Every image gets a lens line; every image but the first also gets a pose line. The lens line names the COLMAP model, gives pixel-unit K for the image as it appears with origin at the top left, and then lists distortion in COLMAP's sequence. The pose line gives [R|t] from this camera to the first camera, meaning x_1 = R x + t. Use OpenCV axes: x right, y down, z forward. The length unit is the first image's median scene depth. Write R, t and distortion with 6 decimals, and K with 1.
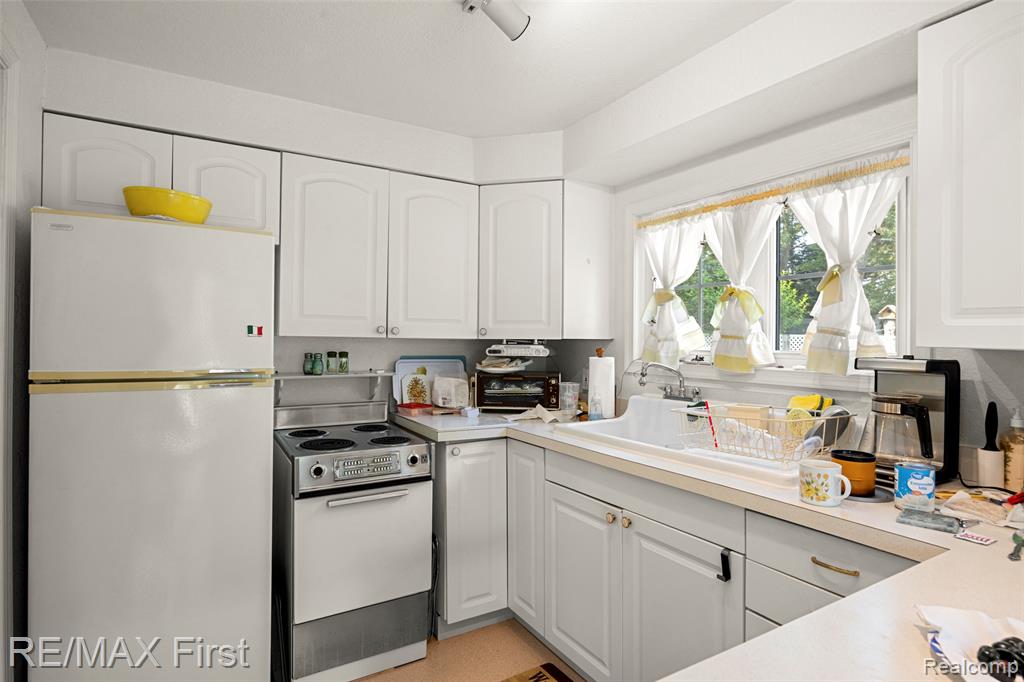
lens RADIAL K [[530.2, 0, 511.7], [0, 530.2, 338.0], [0, 0, 1]] dist [-0.007116, 0.000258]
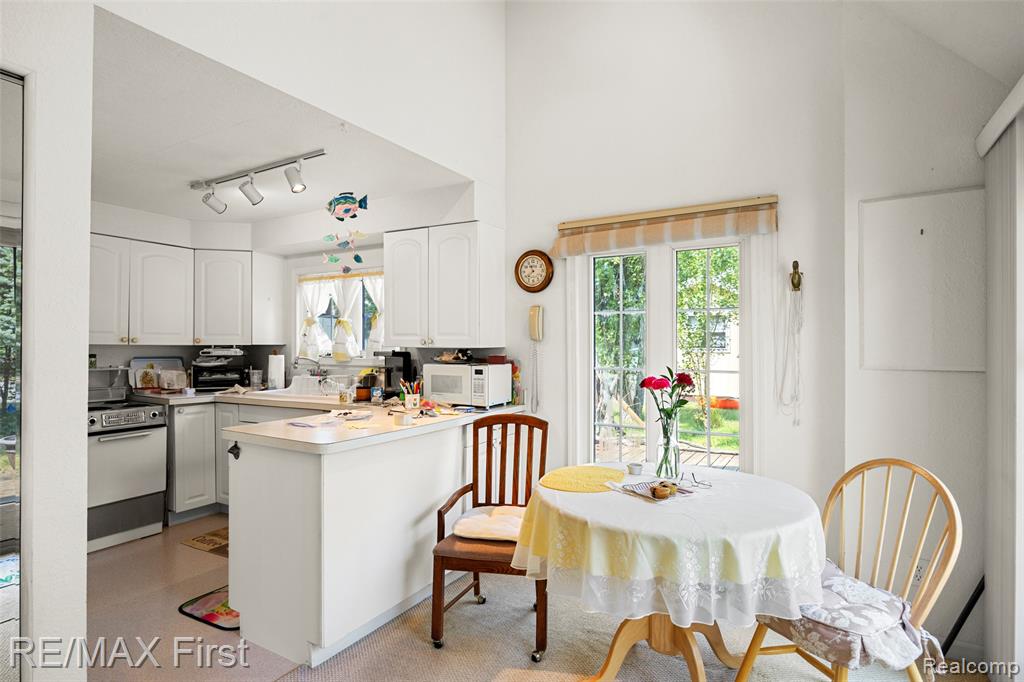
lens RADIAL K [[530.2, 0, 511.3], [0, 530.2, 344.5], [0, 0, 1]] dist [-0.007116, 0.000258]
pose [[0.873838, -0.005785, 0.486184, -0.002275], [0.005026, 0.999983, 0.002864, 0.000290], [-0.486192, -0.000059, 0.873852, -0.896234]]
